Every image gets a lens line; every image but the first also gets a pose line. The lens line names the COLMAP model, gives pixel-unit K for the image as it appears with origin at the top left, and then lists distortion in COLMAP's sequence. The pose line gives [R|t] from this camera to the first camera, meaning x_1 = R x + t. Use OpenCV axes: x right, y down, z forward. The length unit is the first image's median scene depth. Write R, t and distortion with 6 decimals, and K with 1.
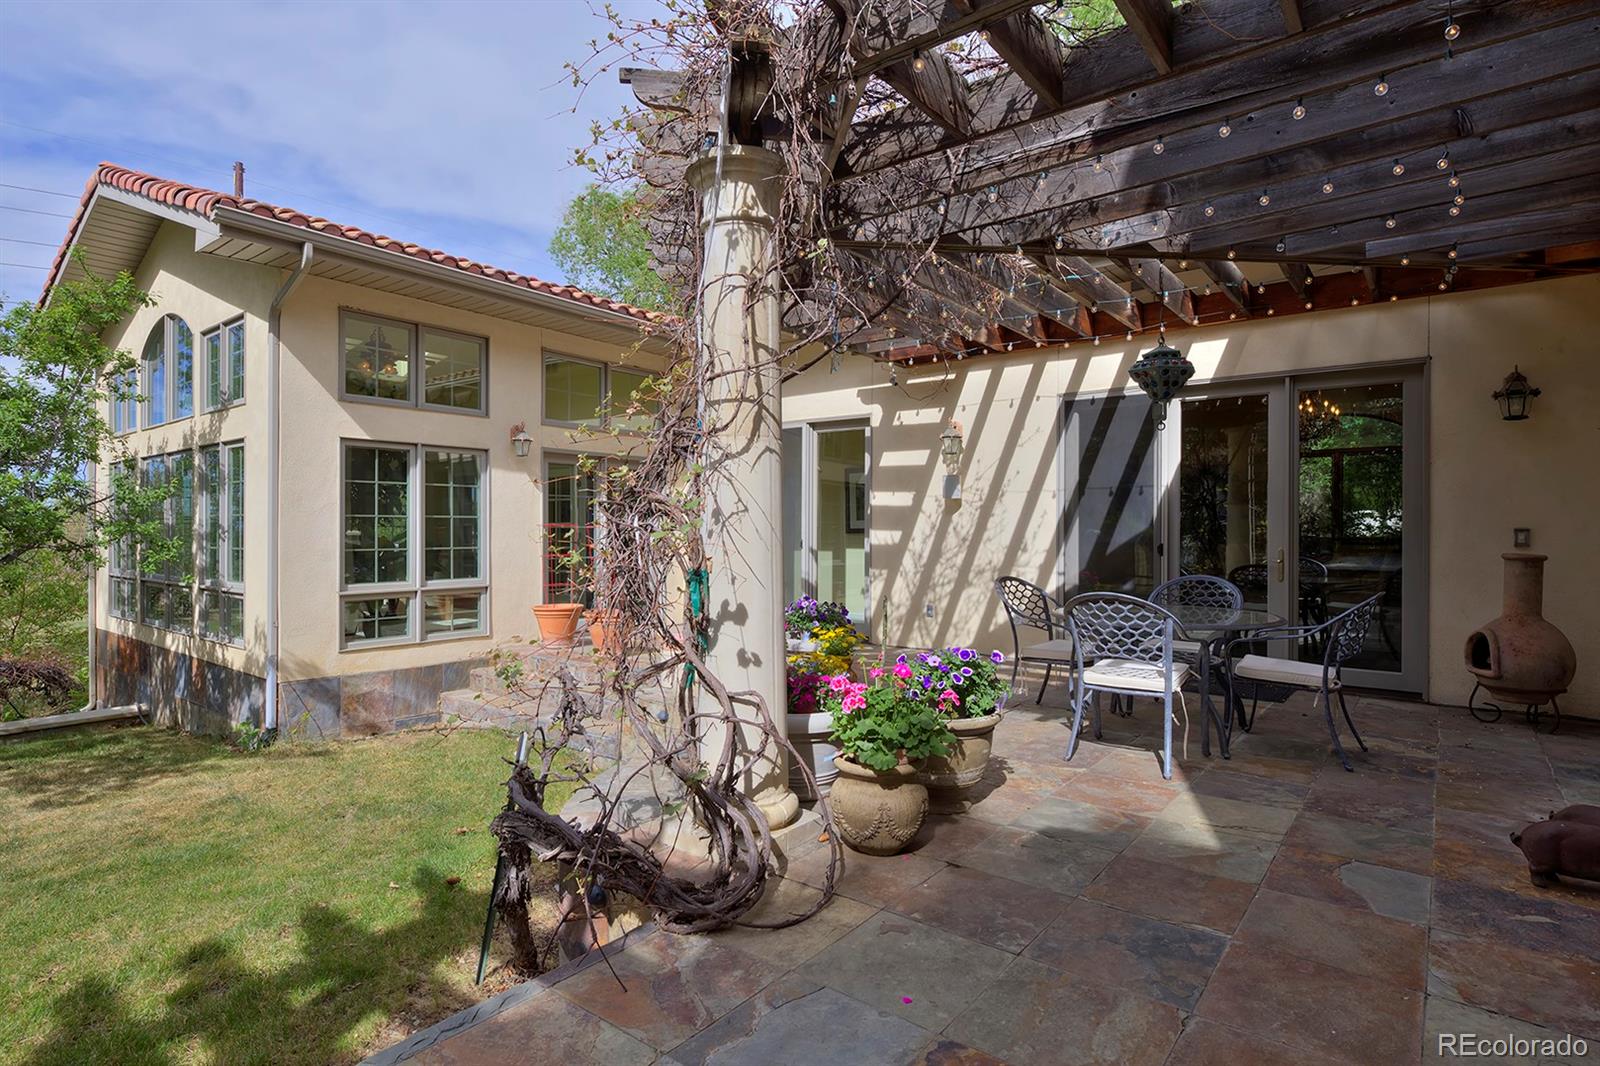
lens RADIAL K [[811.9, 0, 805.2], [0, 811.9, 539.6], [0, 0, 1]] dist [0.003831, 0.000318]
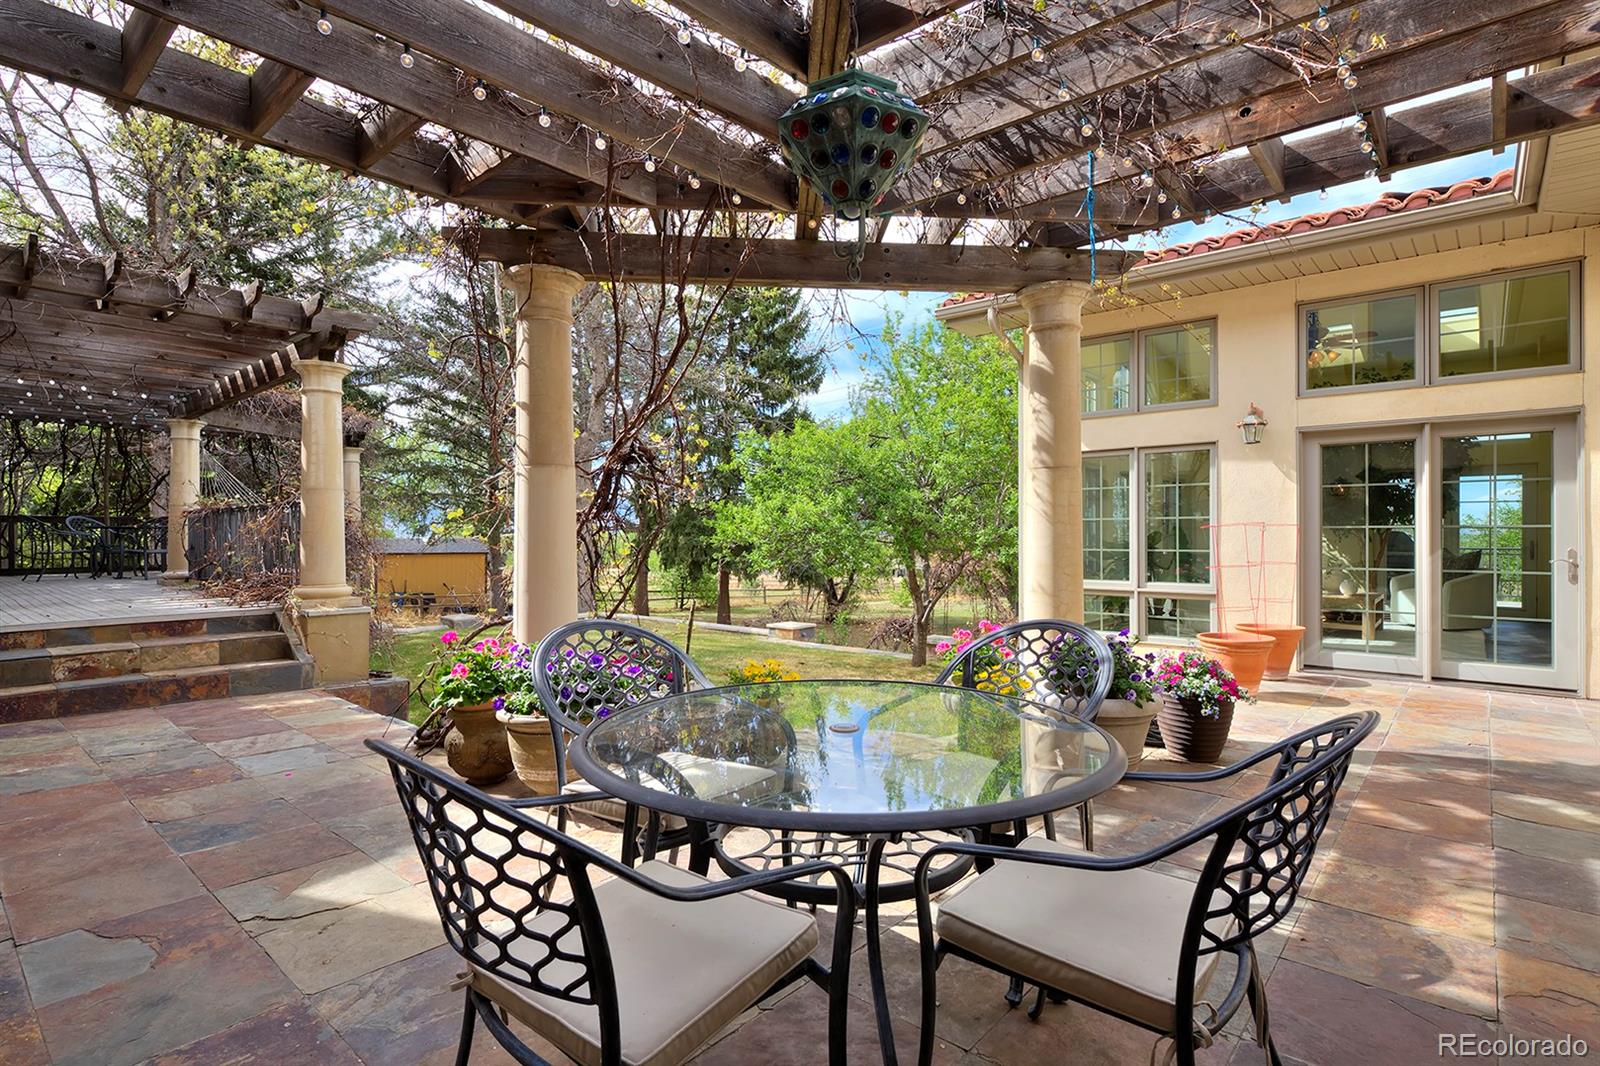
lens RADIAL K [[777.4, 0, 804.8], [0, 777.4, 530.1], [0, 0, 1]] dist [-0.006470, -0.001089]
pose [[-0.030042, -0.008516, -0.999512, 0.510461], [-0.010569, 0.999911, -0.008202, -0.001518], [0.999493, 0.010317, -0.030129, 0.604665]]
